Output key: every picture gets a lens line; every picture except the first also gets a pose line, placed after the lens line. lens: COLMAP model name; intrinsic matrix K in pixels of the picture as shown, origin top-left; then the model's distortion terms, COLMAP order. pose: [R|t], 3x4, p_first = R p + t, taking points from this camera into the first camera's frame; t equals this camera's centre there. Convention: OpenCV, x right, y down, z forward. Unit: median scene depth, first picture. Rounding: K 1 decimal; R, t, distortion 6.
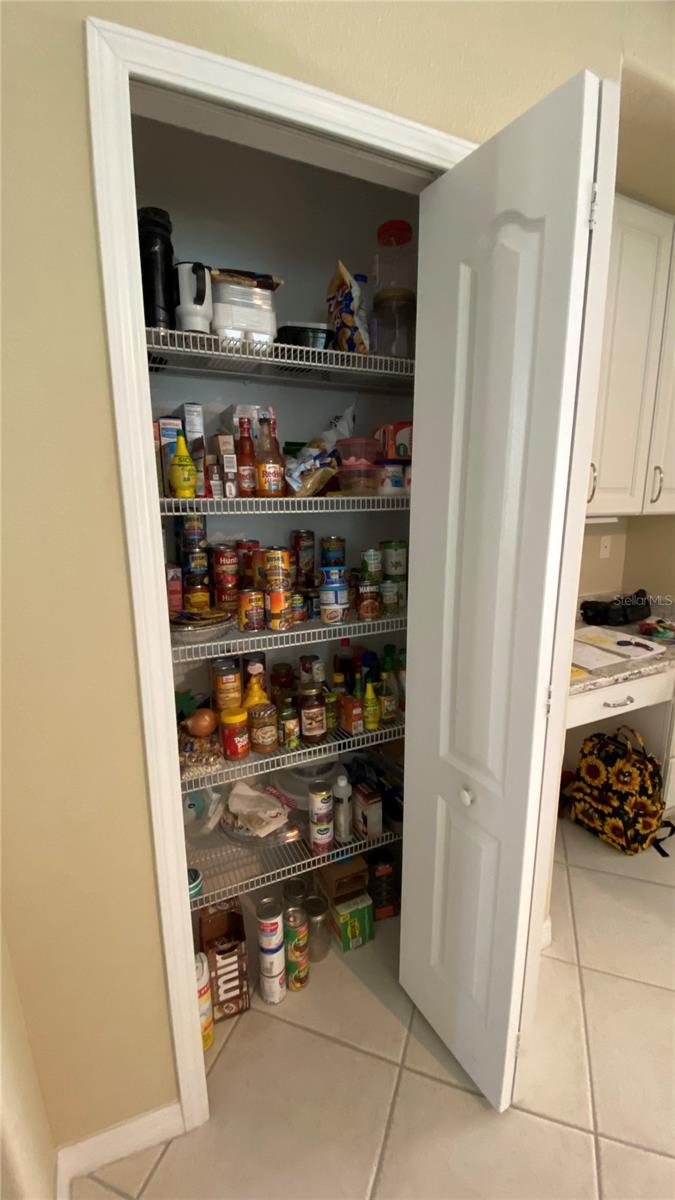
lens RADIAL K [[482.3, 0, 337.5], [0, 482.3, 600.0], [0, 0, 1]] dist [0.016608, -0.018191]
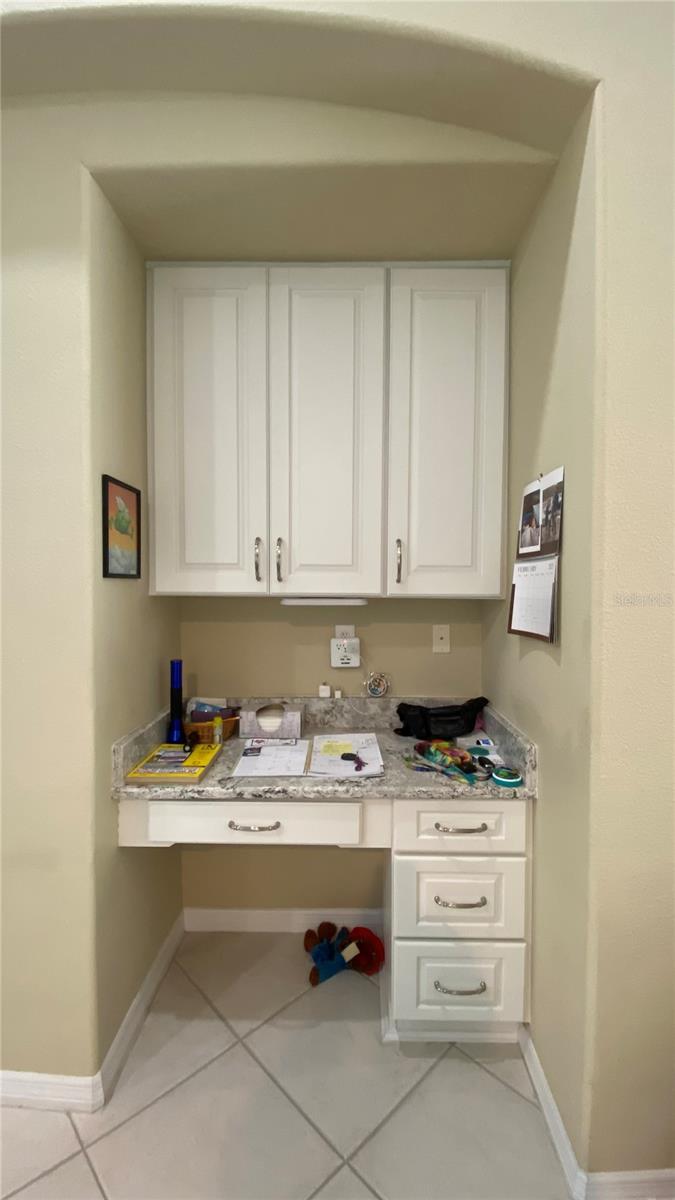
lens RADIAL K [[482.3, 0, 337.5], [0, 482.3, 600.0], [0, 0, 1]] dist [0.016608, -0.018191]
pose [[0.904561, 0.019894, -0.425880, 0.986413], [-0.095676, 0.982905, -0.157299, -0.039211], [0.415470, 0.183033, 0.891001, 0.269147]]
